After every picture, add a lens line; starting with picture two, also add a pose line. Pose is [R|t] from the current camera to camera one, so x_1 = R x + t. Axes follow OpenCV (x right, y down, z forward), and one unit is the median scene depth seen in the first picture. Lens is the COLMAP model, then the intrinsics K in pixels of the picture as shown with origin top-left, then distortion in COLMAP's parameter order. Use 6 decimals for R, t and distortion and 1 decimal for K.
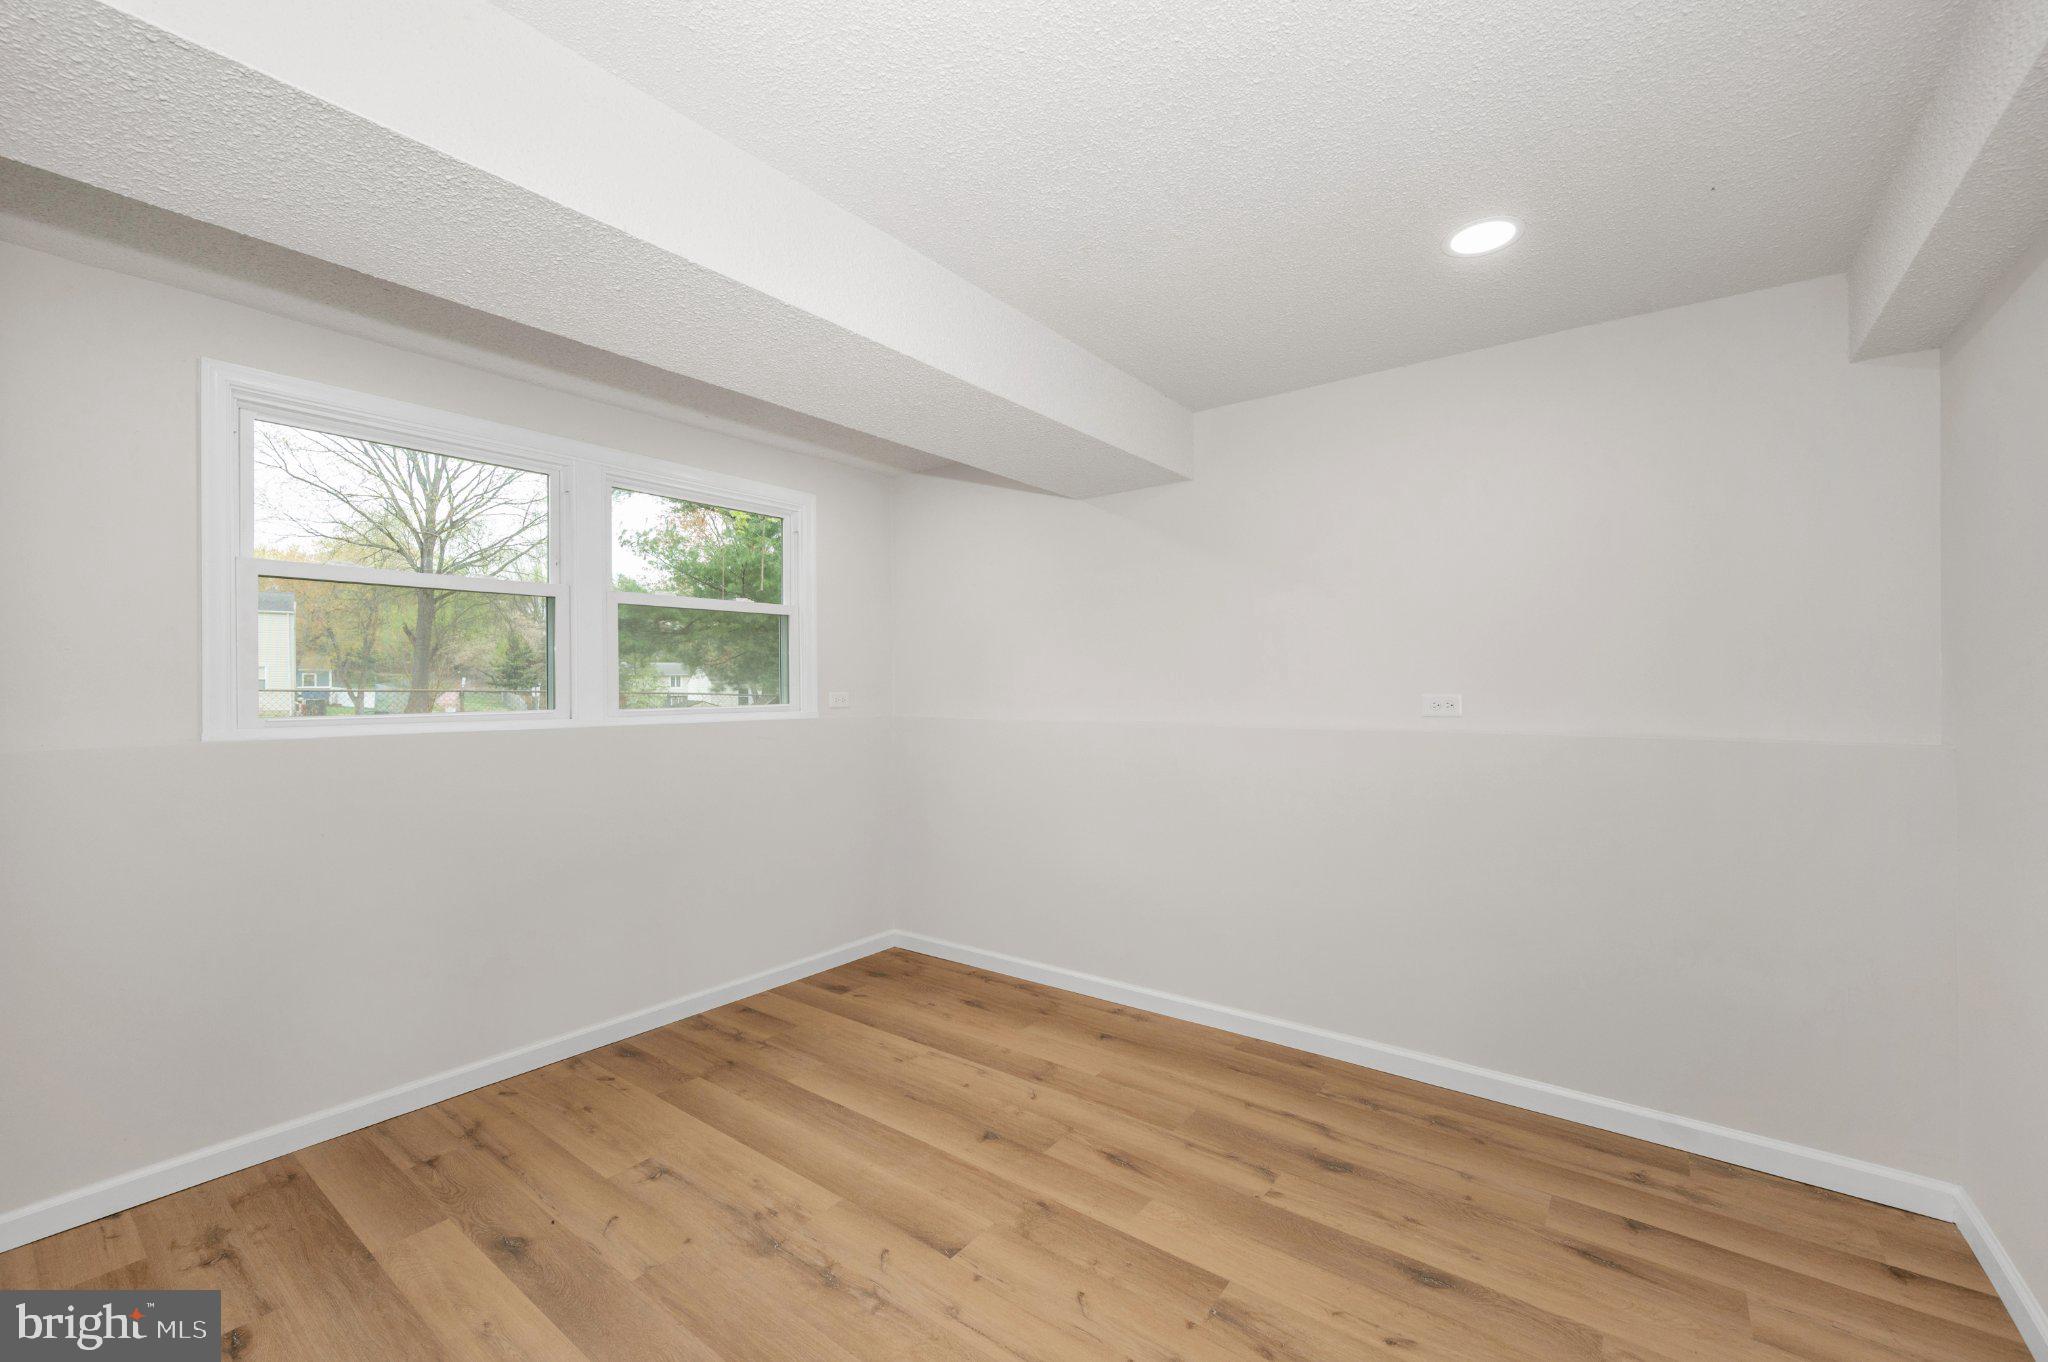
lens RADIAL K [[811.9, 0, 1025.5], [0, 811.9, 686.0], [0, 0, 1]] dist [0.000796, 0.000062]
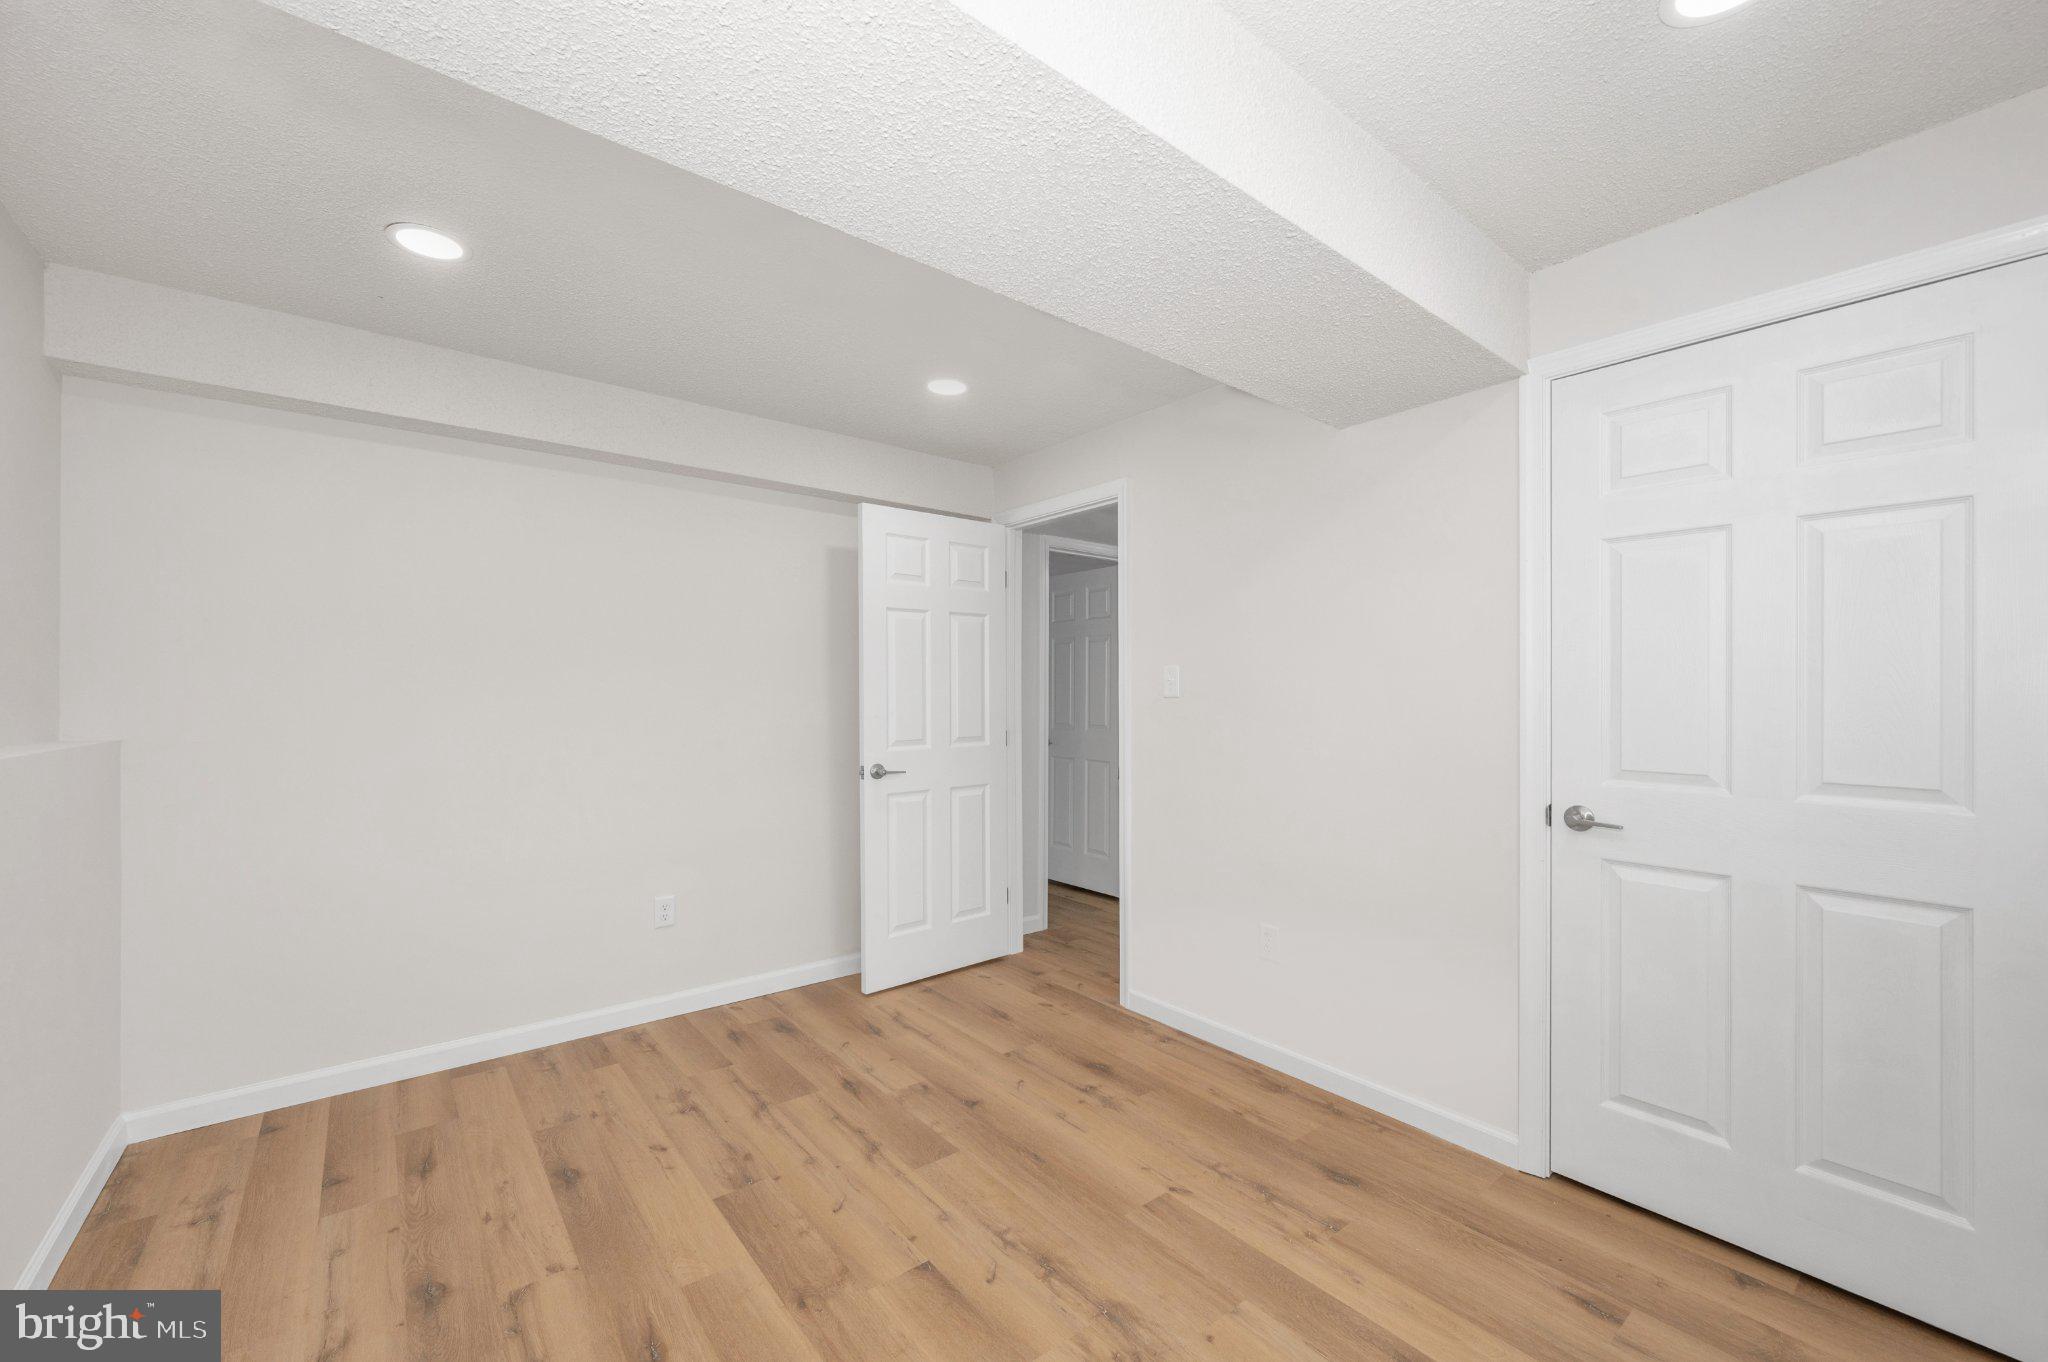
lens RADIAL K [[811.9, 0, 1024.5], [0, 811.9, 689.5], [0, 0, 1]] dist [0.000796, 0.000062]
pose [[-0.969850, 0.006874, 0.243605, -0.451041], [0.004642, 0.999942, -0.009733, 0.010562], [-0.243658, -0.008309, -0.969826, 1.927758]]
